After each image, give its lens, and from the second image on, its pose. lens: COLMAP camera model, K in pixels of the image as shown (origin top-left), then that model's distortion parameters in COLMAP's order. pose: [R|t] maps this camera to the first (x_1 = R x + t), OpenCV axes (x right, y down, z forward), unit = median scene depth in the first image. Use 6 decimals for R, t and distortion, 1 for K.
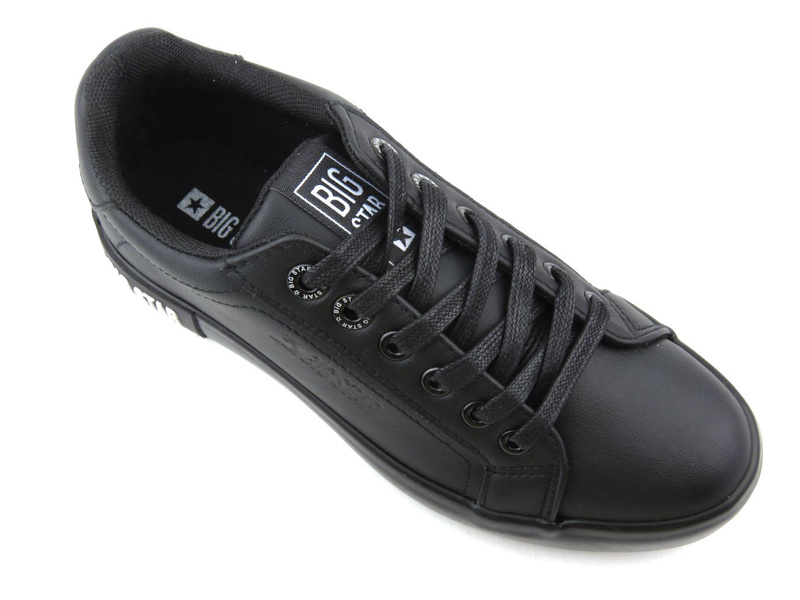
lens RADIAL K [[1063.4, 0, 400.0], [0, 1063.4, 300.0], [0, 0, 1]] dist [-0.022635, -0.019695]
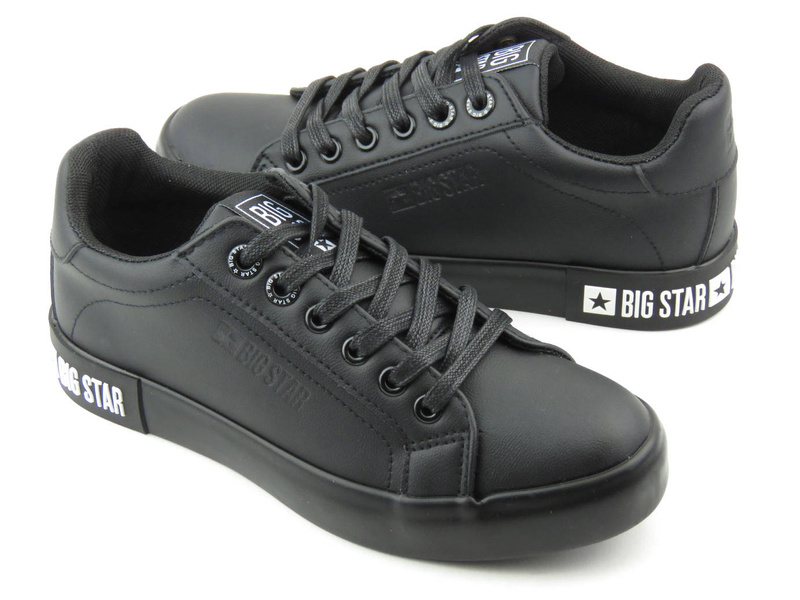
lens RADIAL K [[1981.5, 0, 400.0], [0, 1981.5, 300.0], [0, 0, 1]] dist [0.015750, 0.283420]
pose [[0.999453, -0.031497, -0.010081, 0.108188], [0.020535, 0.829999, -0.557386, 1.248876], [0.025923, 0.556874, 0.830192, -0.822454]]
